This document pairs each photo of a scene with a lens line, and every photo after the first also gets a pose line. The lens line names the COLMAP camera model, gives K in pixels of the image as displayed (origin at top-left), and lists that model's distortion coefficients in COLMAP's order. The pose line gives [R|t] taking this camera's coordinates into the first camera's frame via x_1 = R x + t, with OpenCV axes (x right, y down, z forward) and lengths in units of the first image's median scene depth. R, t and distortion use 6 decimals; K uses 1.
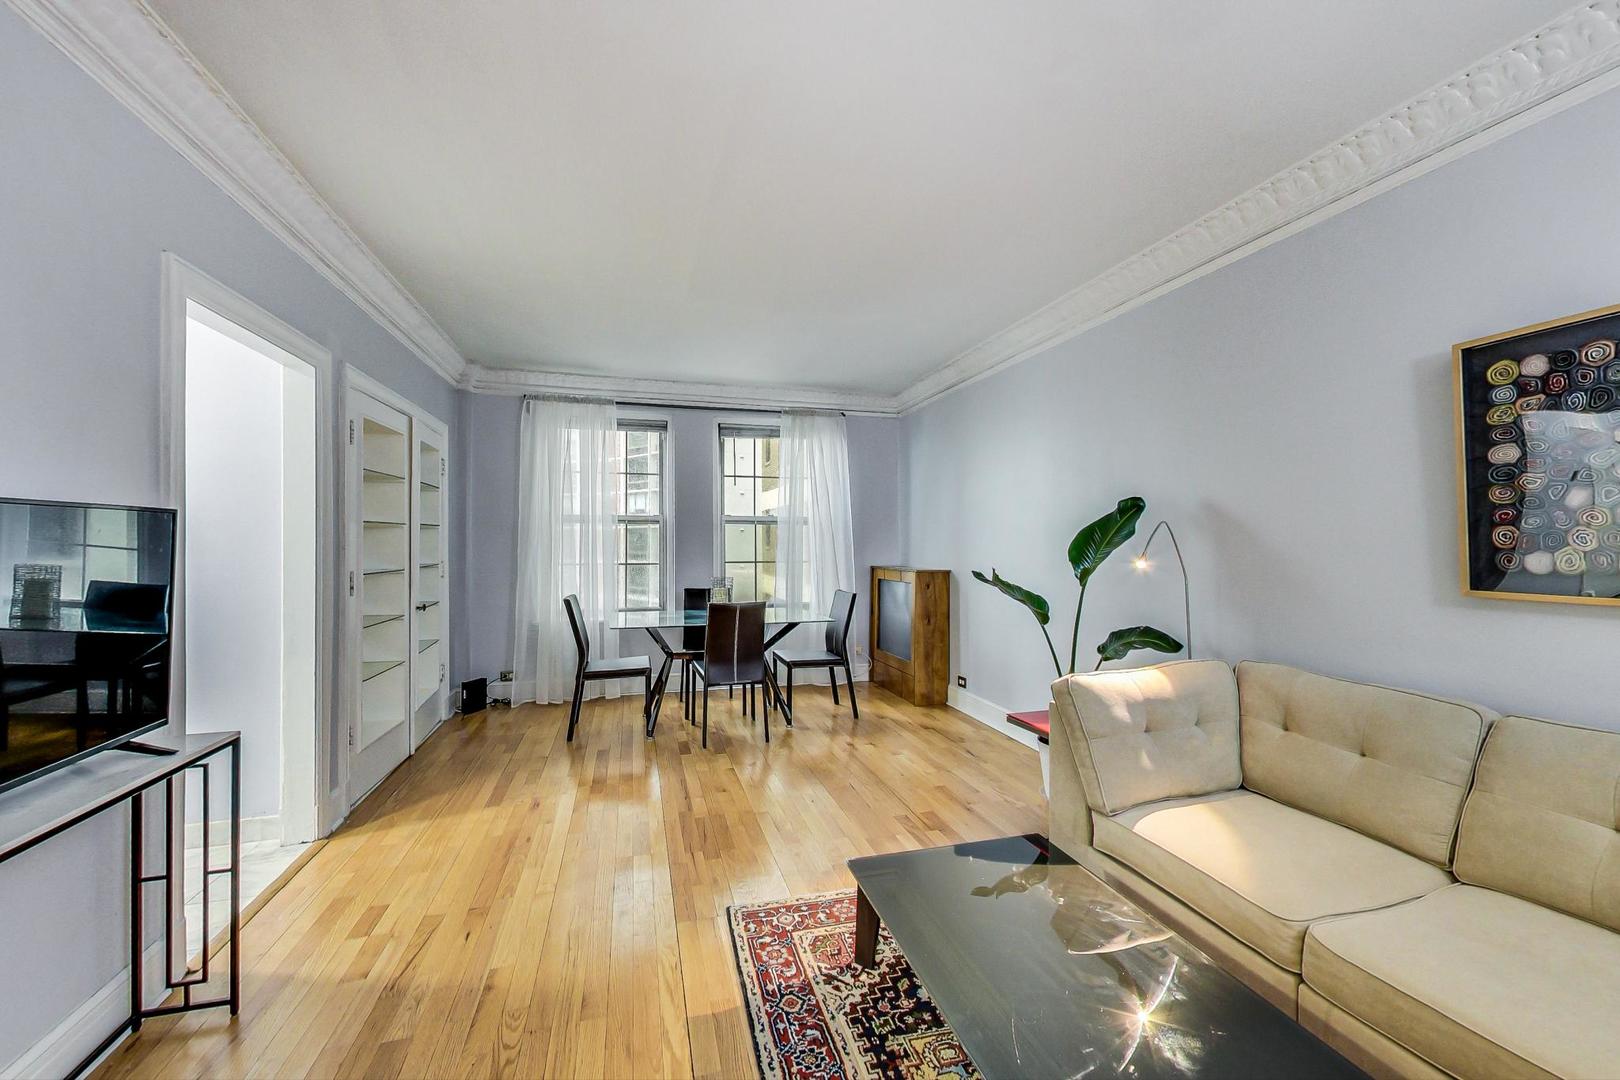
lens RADIAL K [[623.7, 0, 809.4], [0, 623.7, 538.8], [0, 0, 1]] dist [0.002625, -0.000212]
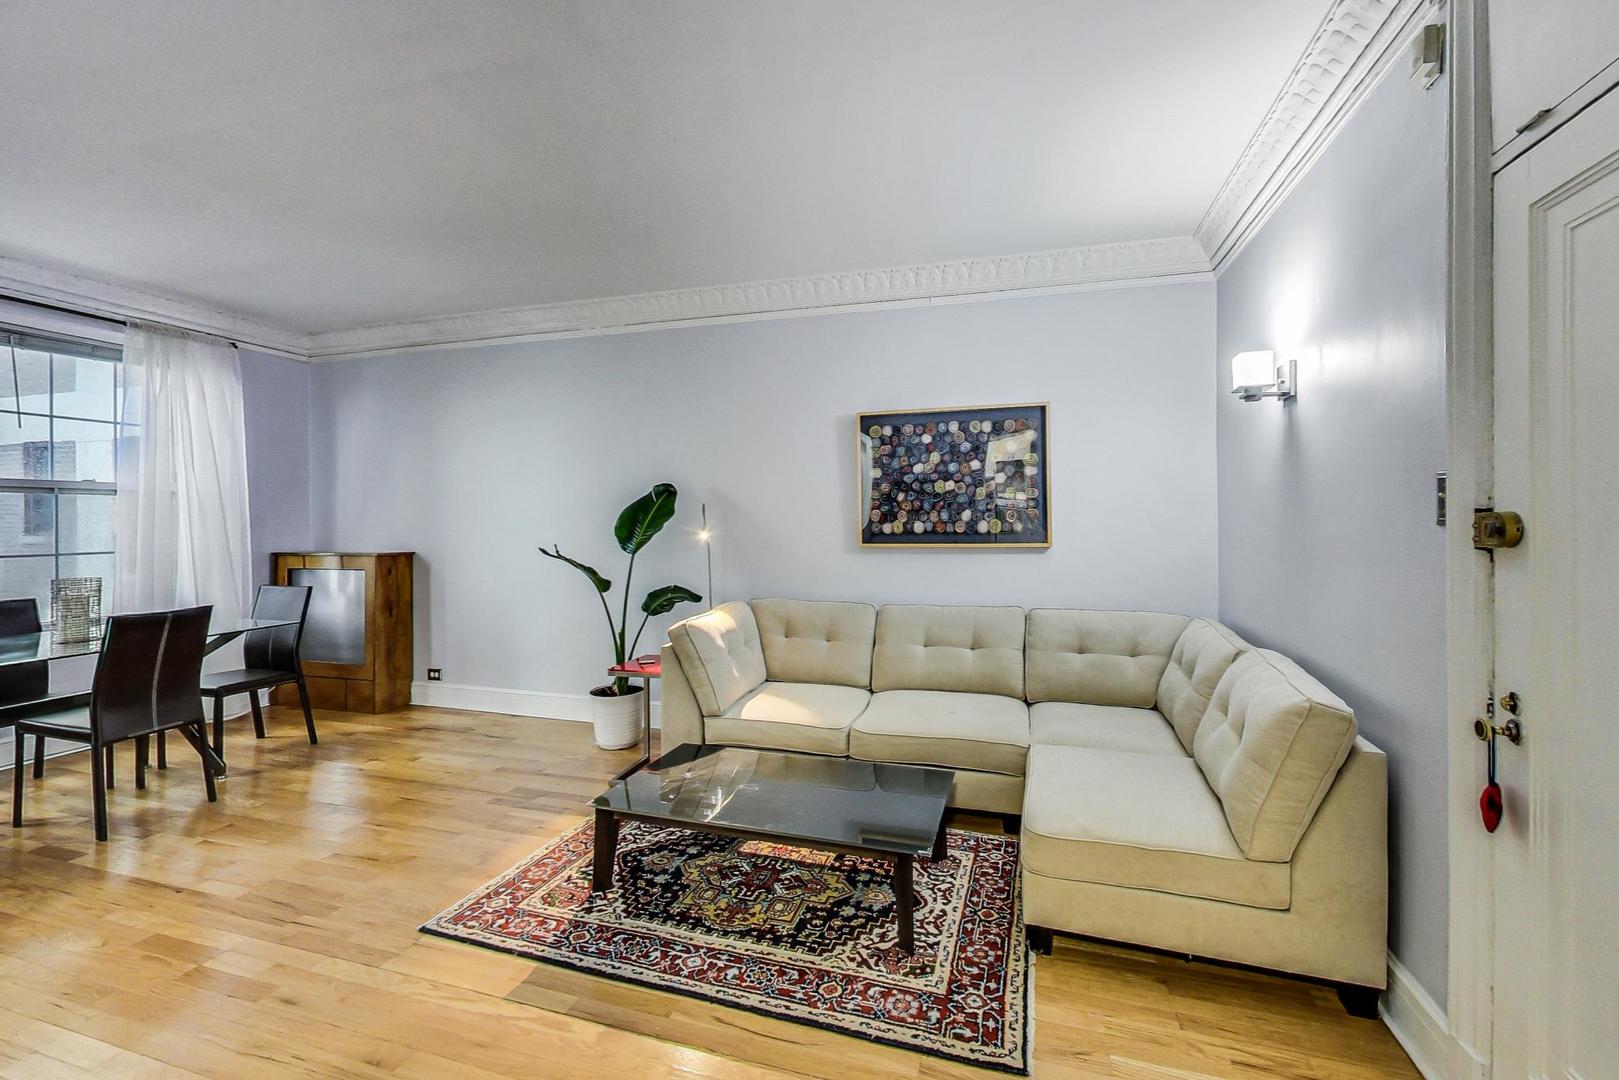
lens RADIAL K [[692.6, 0, 805.9], [0, 692.6, 518.2], [0, 0, 1]] dist [0.001455, 0.000306]
pose [[0.548488, -0.001211, 0.836157, -0.657567], [-0.000244, 0.999999, 0.001609, 0.001143], [-0.836158, -0.001087, 0.548487, -0.004492]]
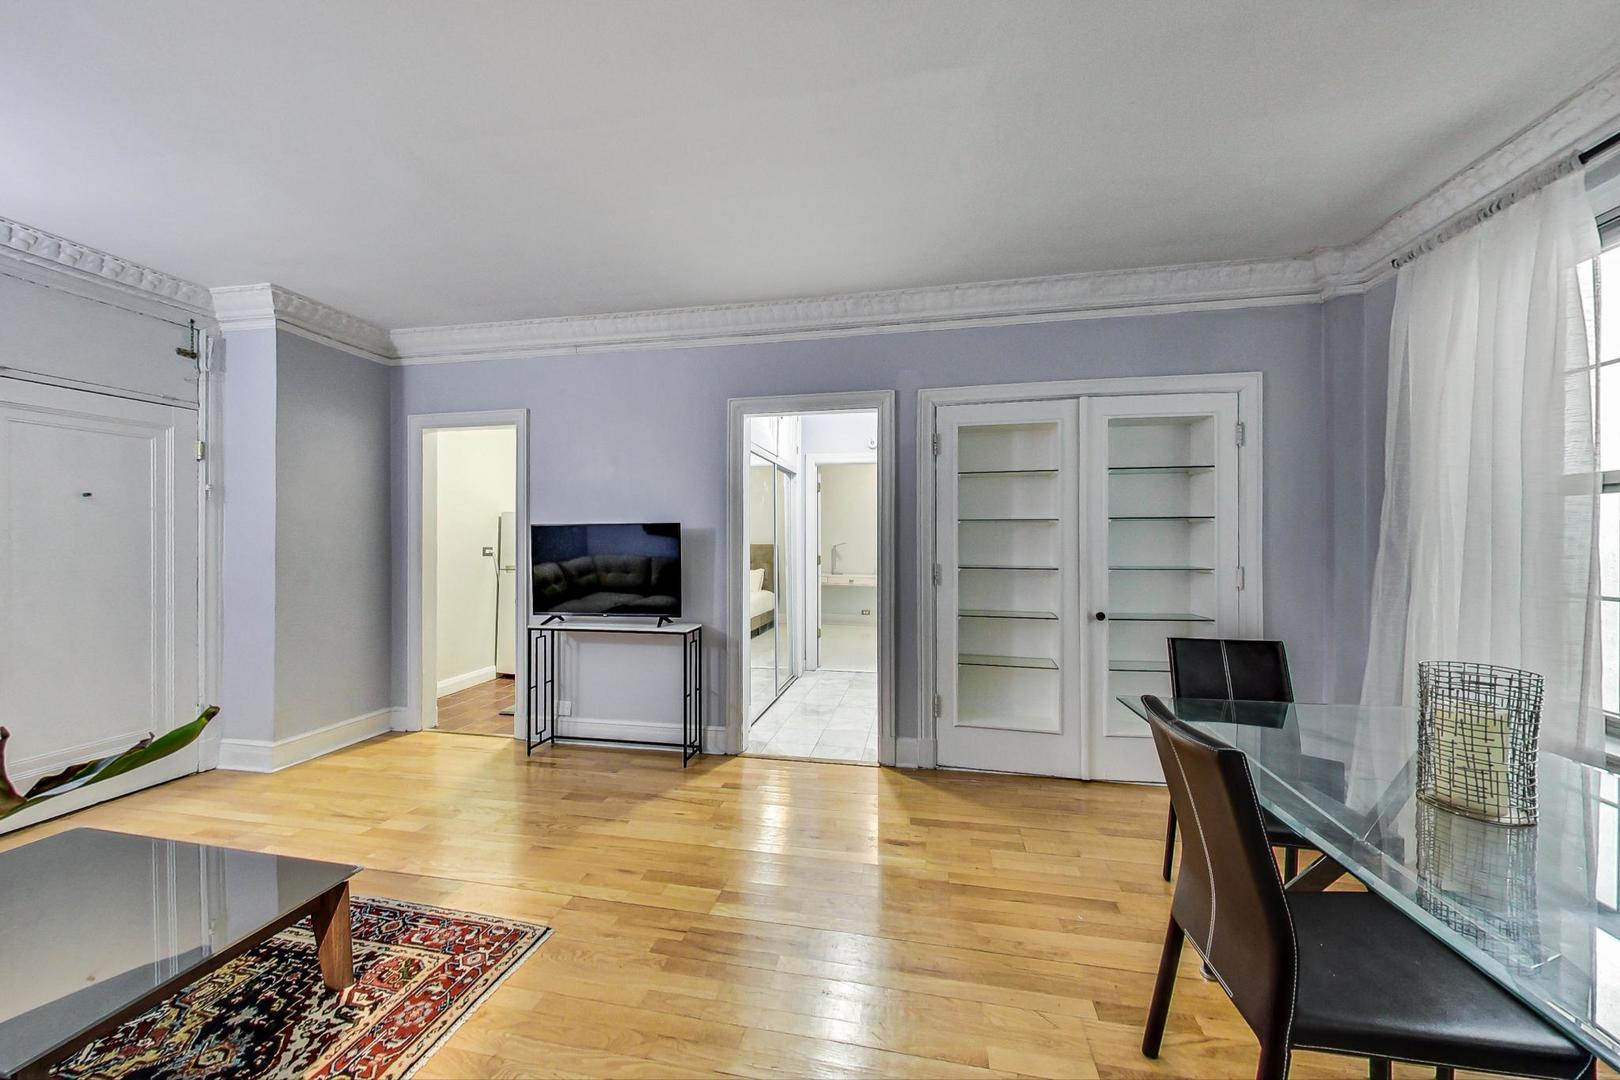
lens RADIAL K [[580.0, 0, 809.5], [0, 580.0, 543.1], [0, 0, 1]] dist [-0.001171, -0.000426]
pose [[-0.450334, 0.004081, -0.892851, 0.467800], [0.000093, 0.999990, 0.004524, 0.008437], [0.892860, 0.001955, -0.450329, 1.737780]]
